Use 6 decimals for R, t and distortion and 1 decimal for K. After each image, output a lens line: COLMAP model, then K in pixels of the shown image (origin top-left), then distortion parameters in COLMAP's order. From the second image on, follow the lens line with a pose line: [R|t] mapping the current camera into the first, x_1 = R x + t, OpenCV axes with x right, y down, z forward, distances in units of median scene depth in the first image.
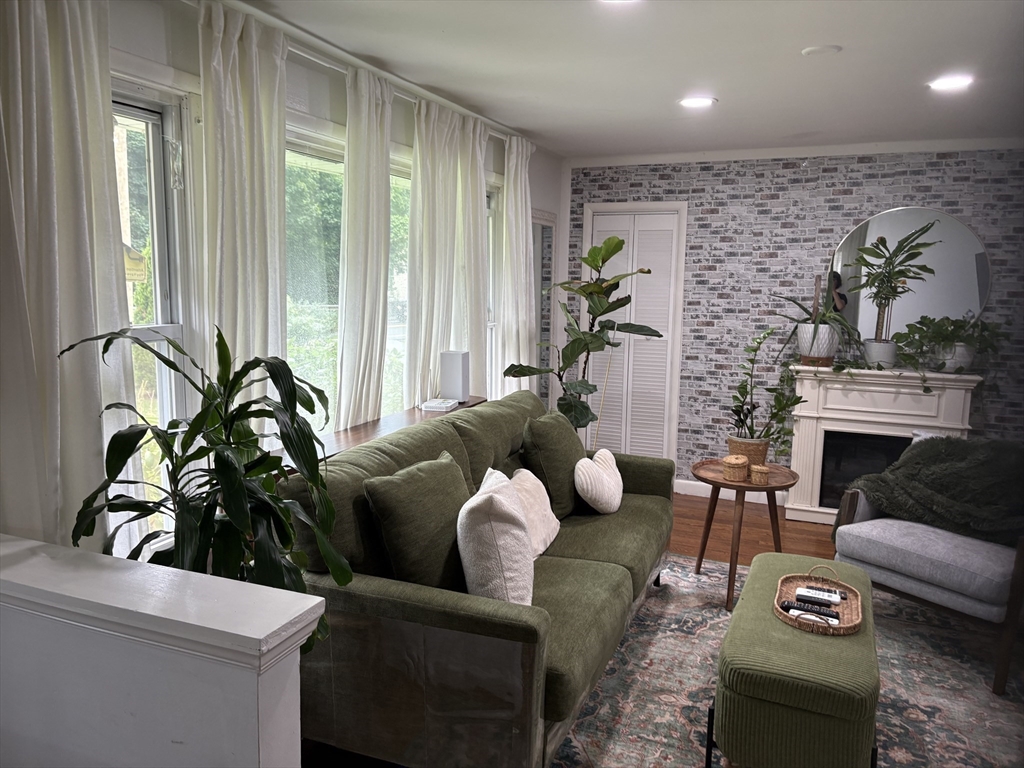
lens RADIAL K [[782.7, 0, 509.5], [0, 782.7, 374.2], [0, 0, 1]] dist [0.055056, -0.062669]
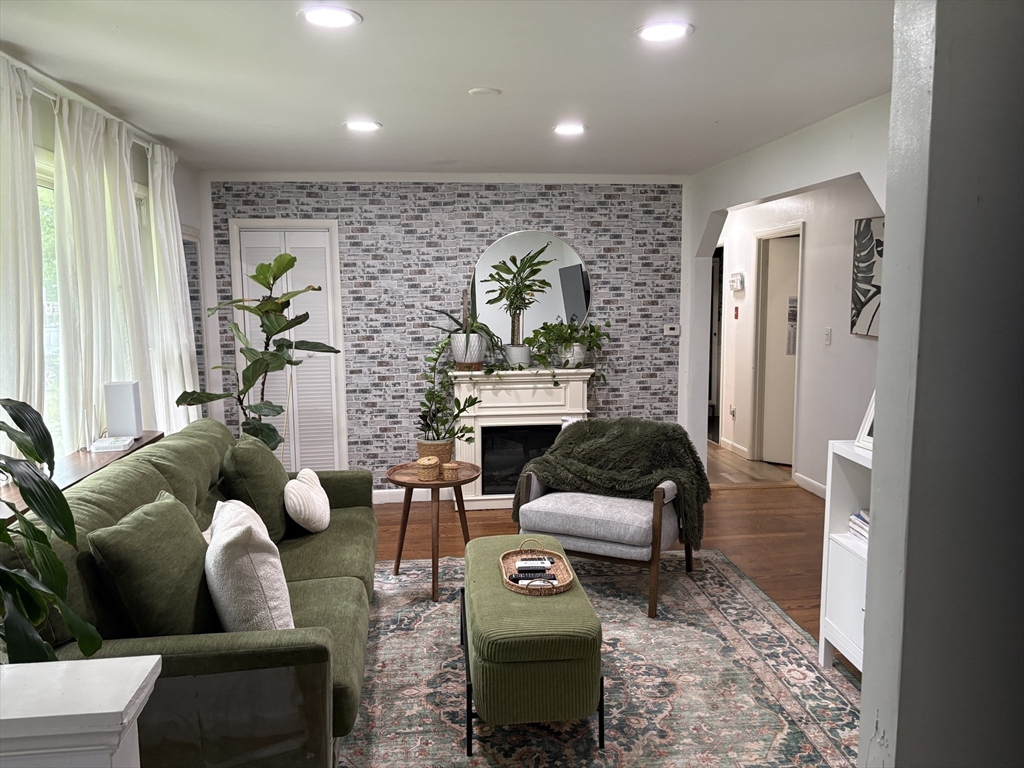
lens RADIAL K [[782.7, 0, 516.0], [0, 782.7, 385.9], [0, 0, 1]] dist [0.055056, -0.062669]
pose [[0.869603, -0.082713, 0.486775, -0.124259], [0.085550, 0.996198, 0.016443, -0.001904], [-0.486284, 0.027345, 0.873373, -0.001288]]
